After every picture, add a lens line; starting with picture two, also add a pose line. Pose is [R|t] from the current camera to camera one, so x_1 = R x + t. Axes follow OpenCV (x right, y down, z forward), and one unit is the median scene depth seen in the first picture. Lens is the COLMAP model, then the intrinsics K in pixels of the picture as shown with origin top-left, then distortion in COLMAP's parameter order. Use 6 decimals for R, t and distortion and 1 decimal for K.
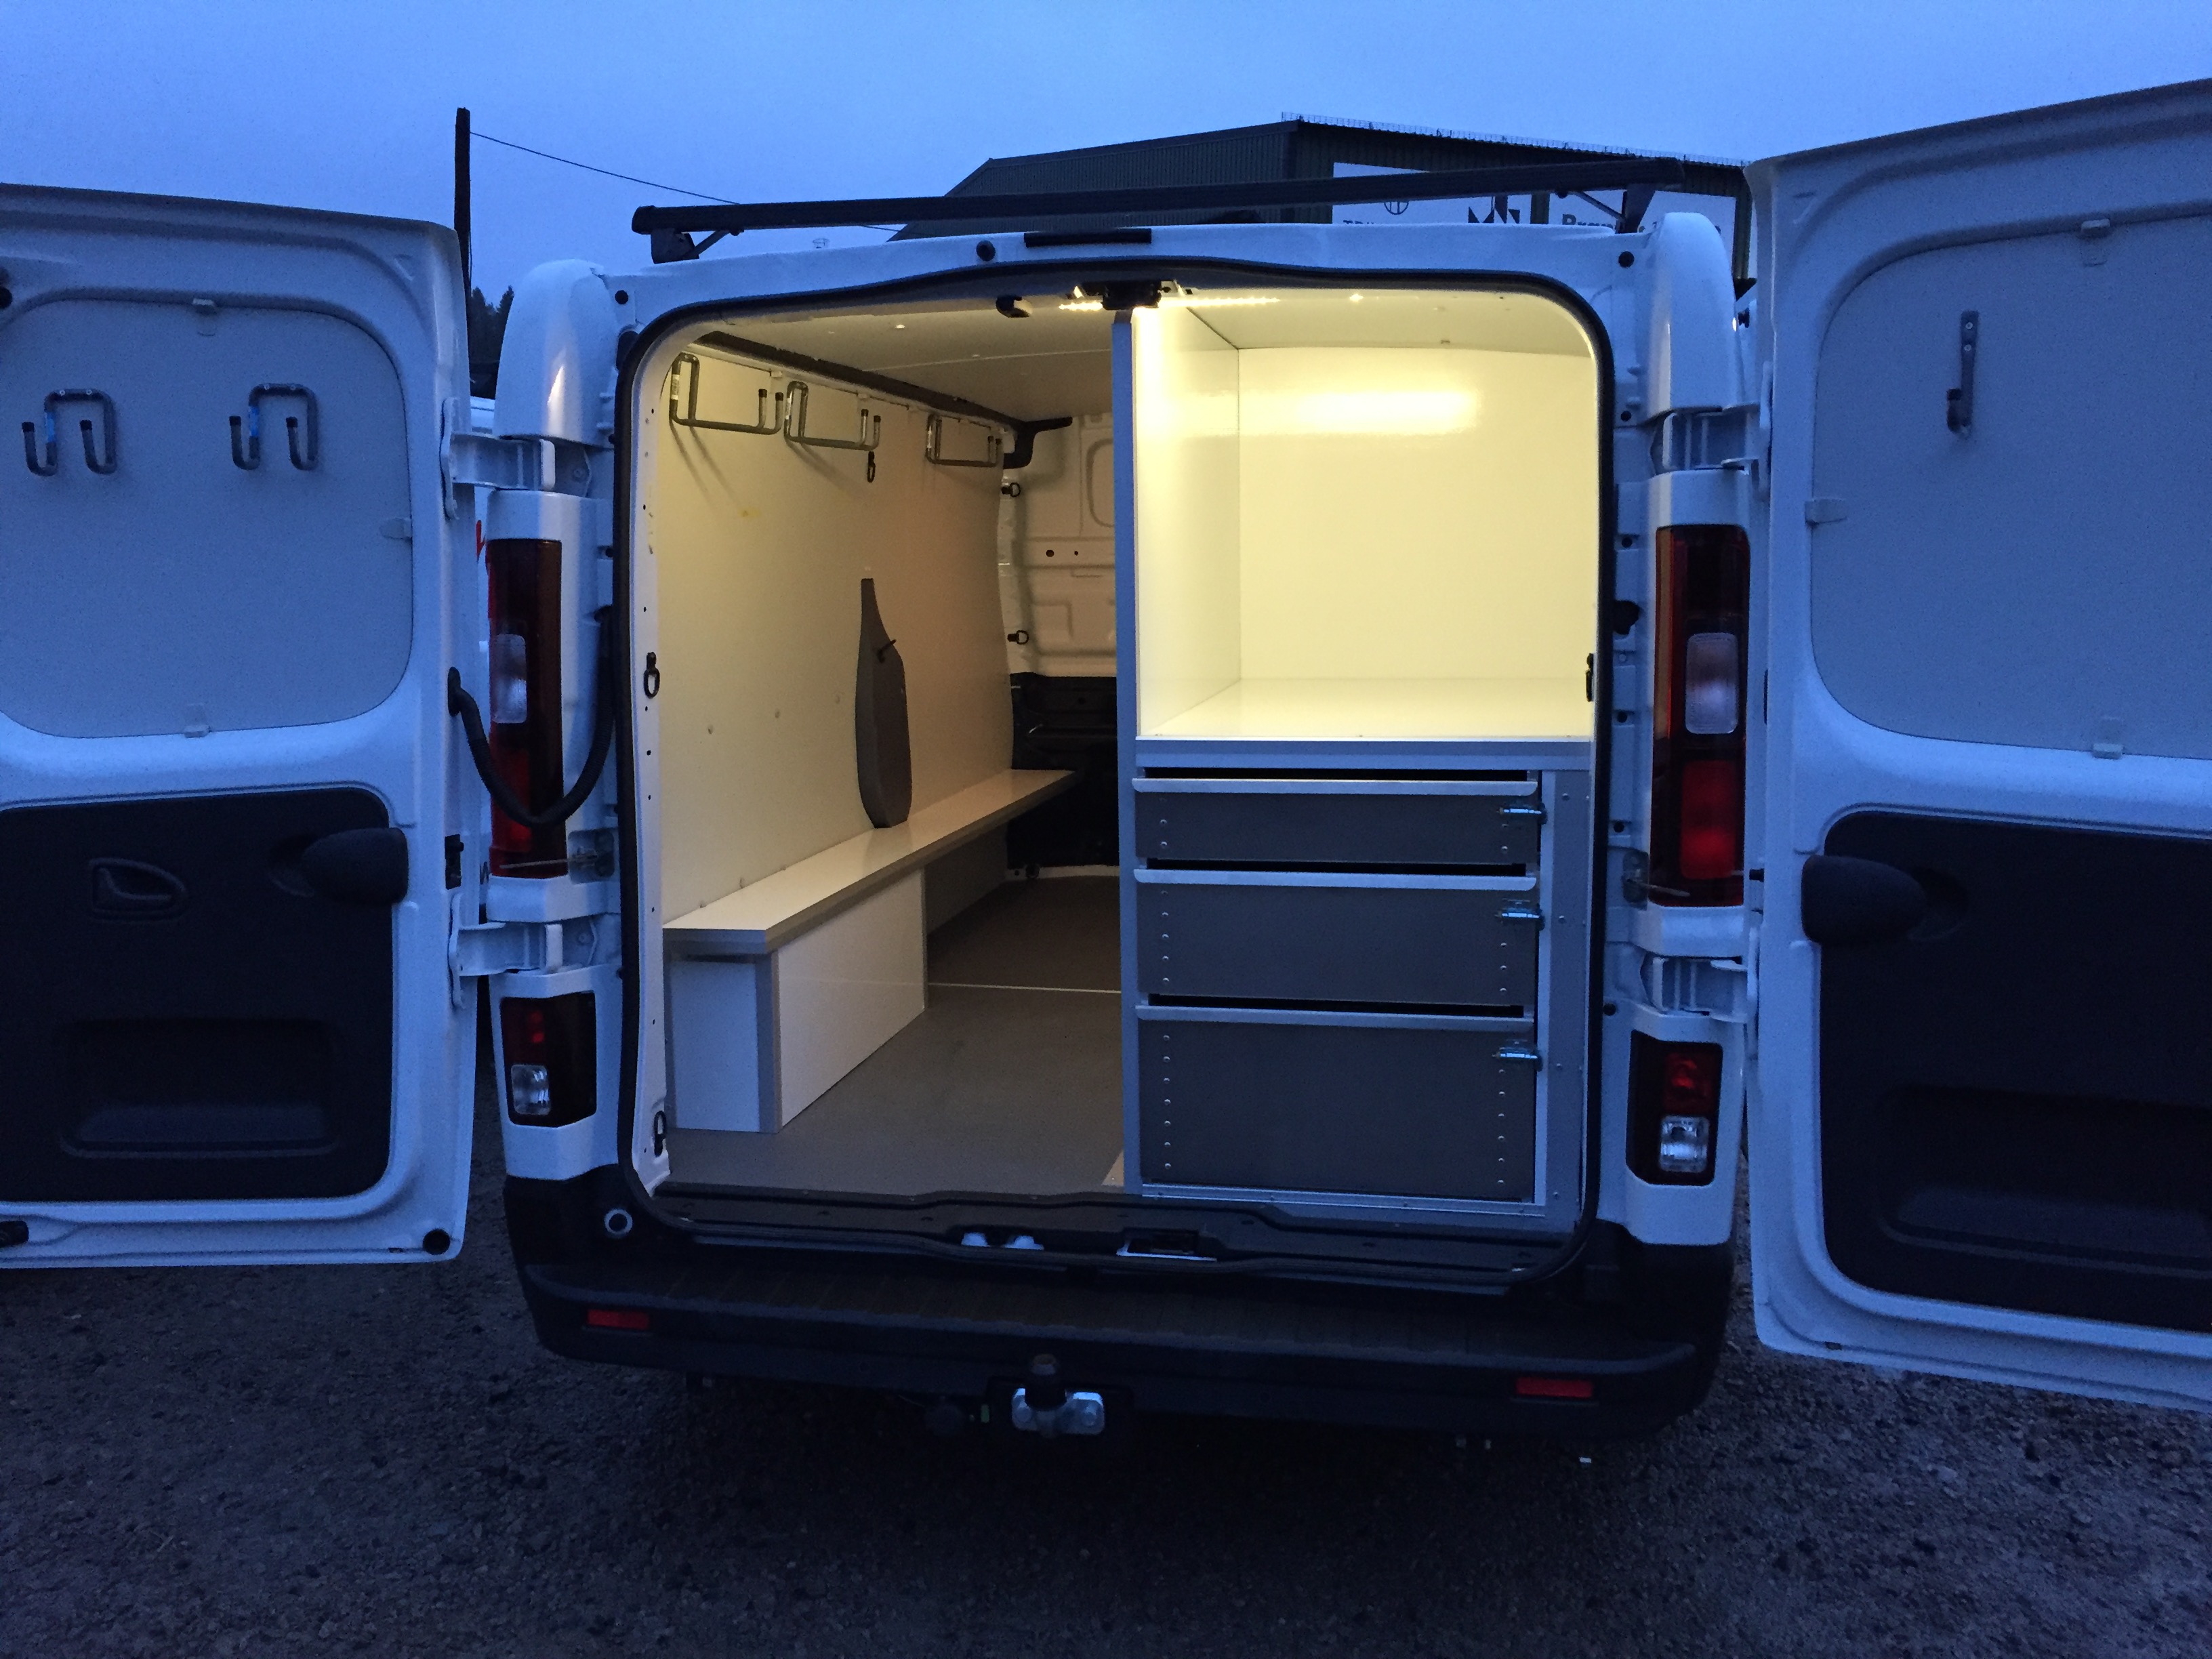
lens RADIAL K [[1882.4, 0, 1109.5], [0, 1882.4, 830.6], [0, 0, 1]] dist [0.098233, -0.131168]
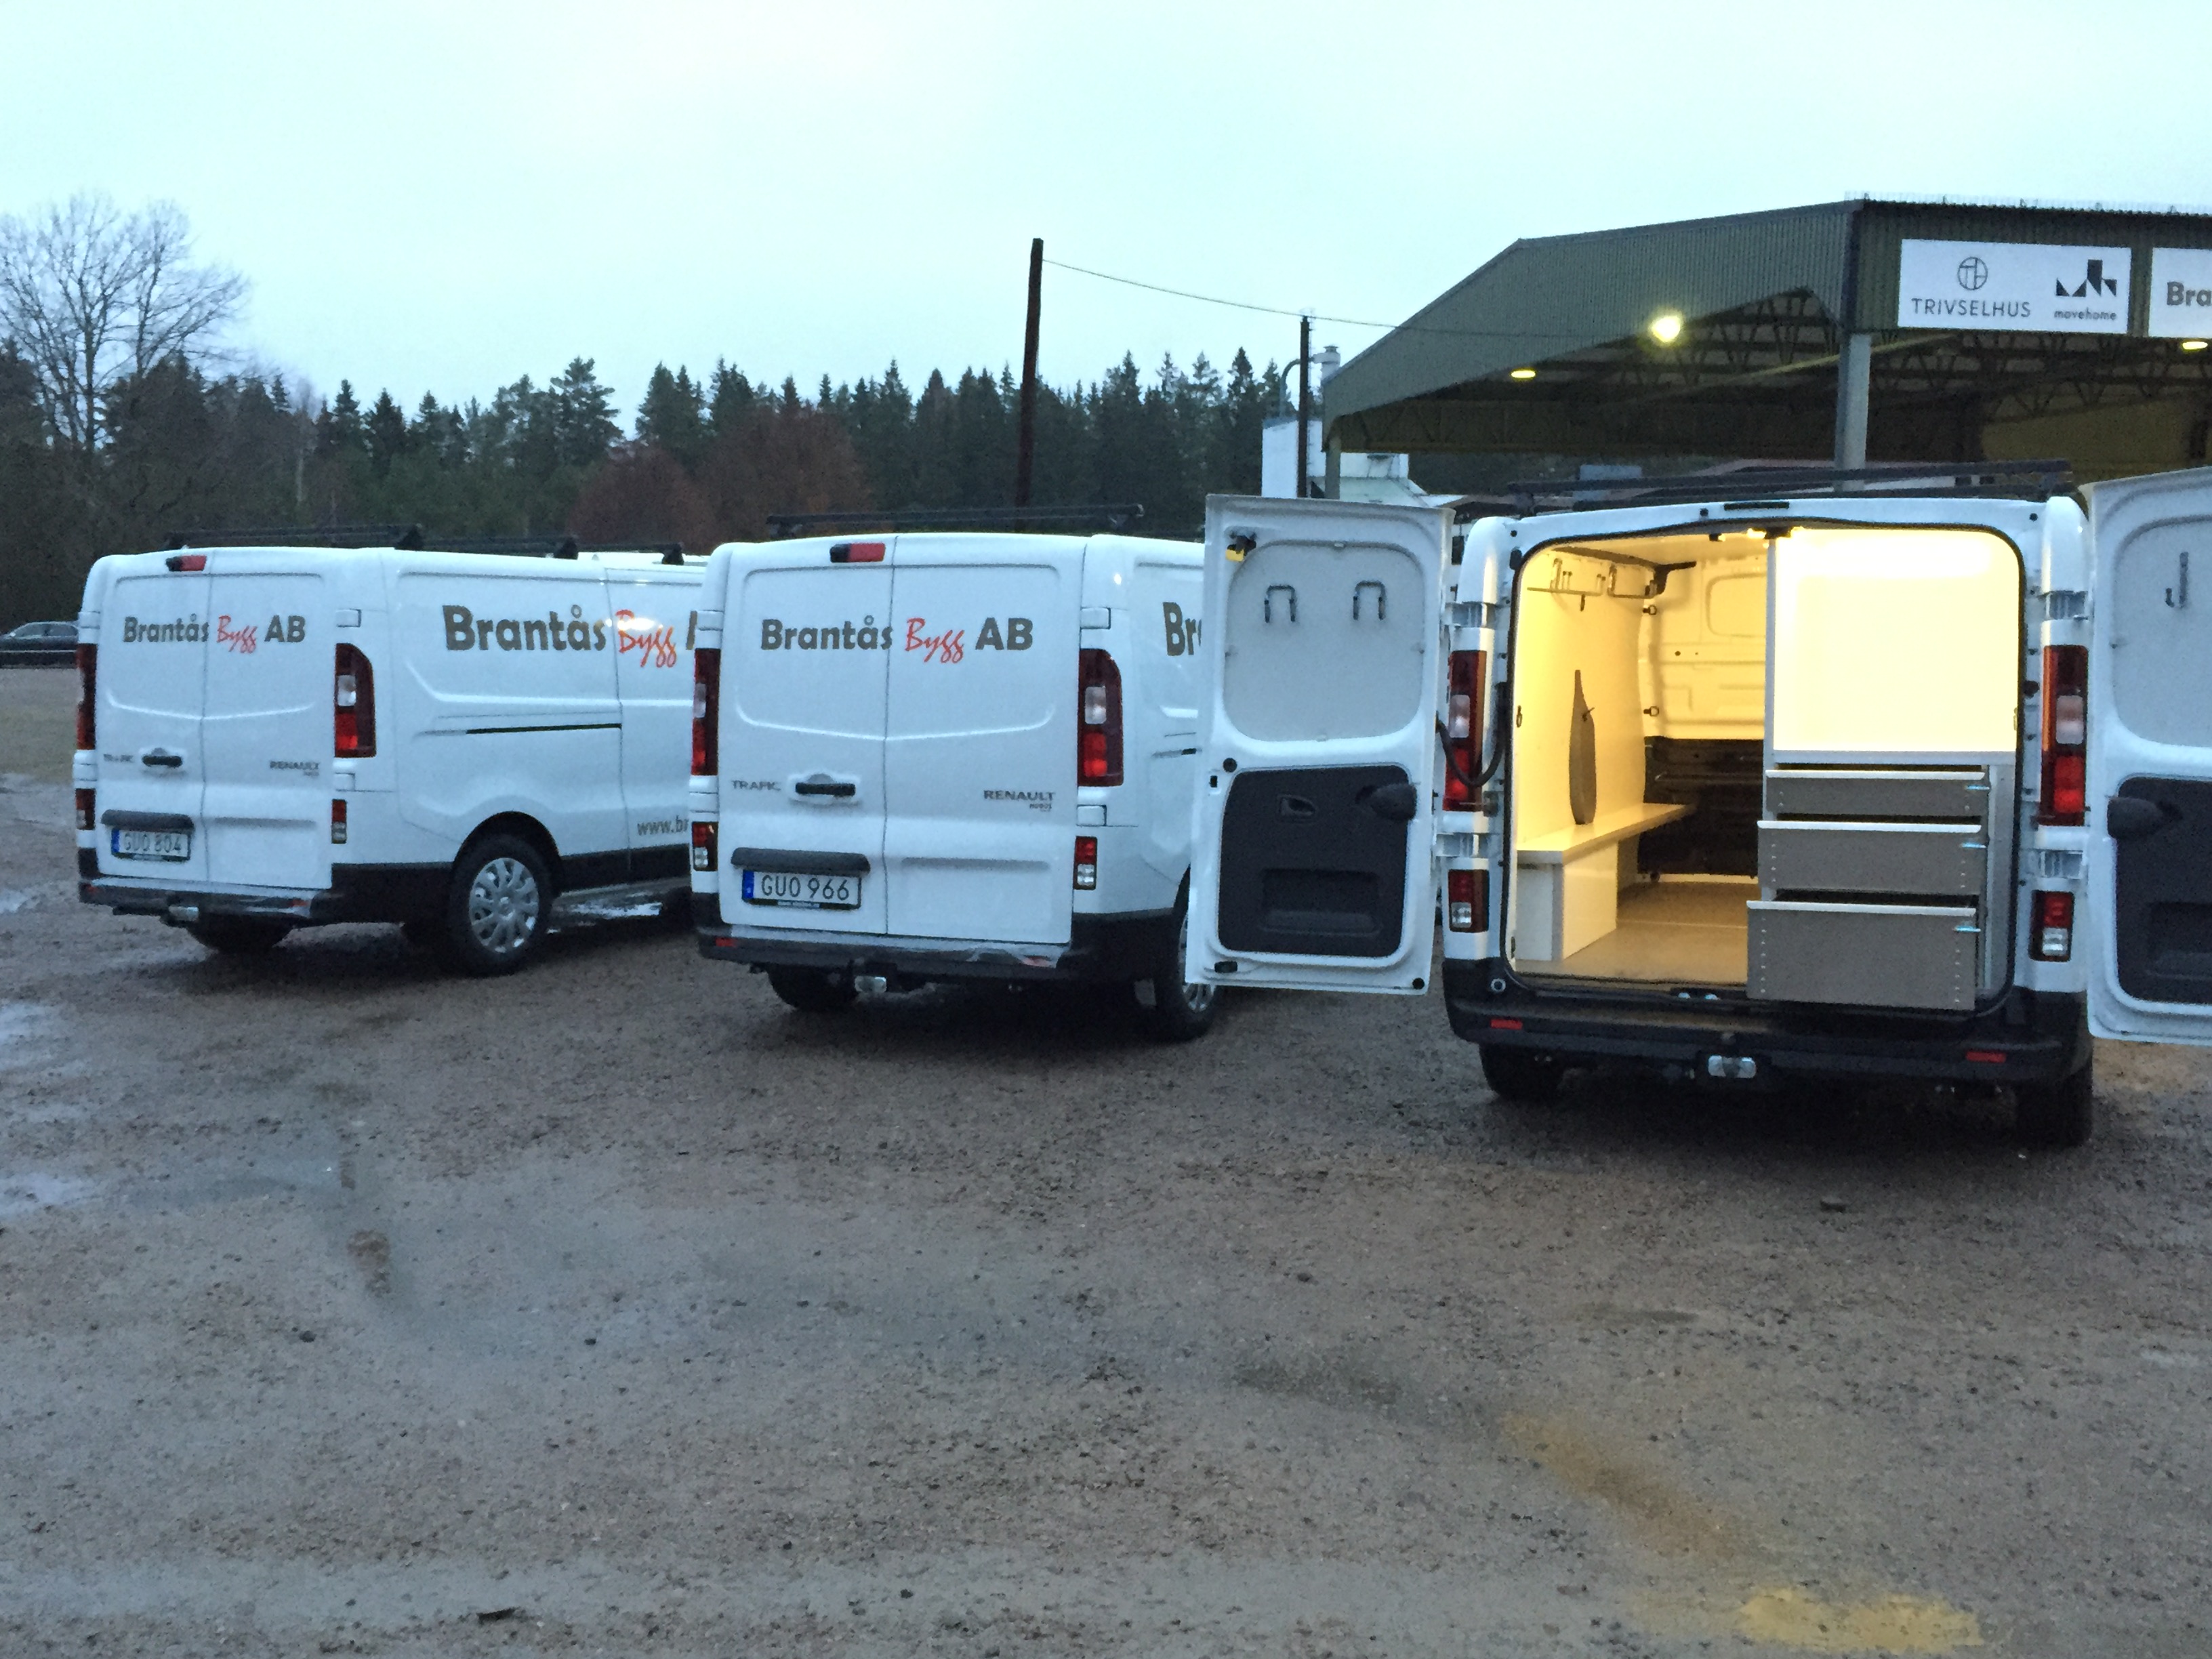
lens RADIAL K [[2191.1, 0, 1106.0], [0, 2191.1, 829.5], [0, 0, 1]] dist [0.065611, -0.034742]
pose [[0.974572, 0.022272, -0.222964, -0.157053], [-0.036120, 0.997650, -0.058222, 0.203513], [0.221143, 0.064795, 0.973087, -1.462153]]
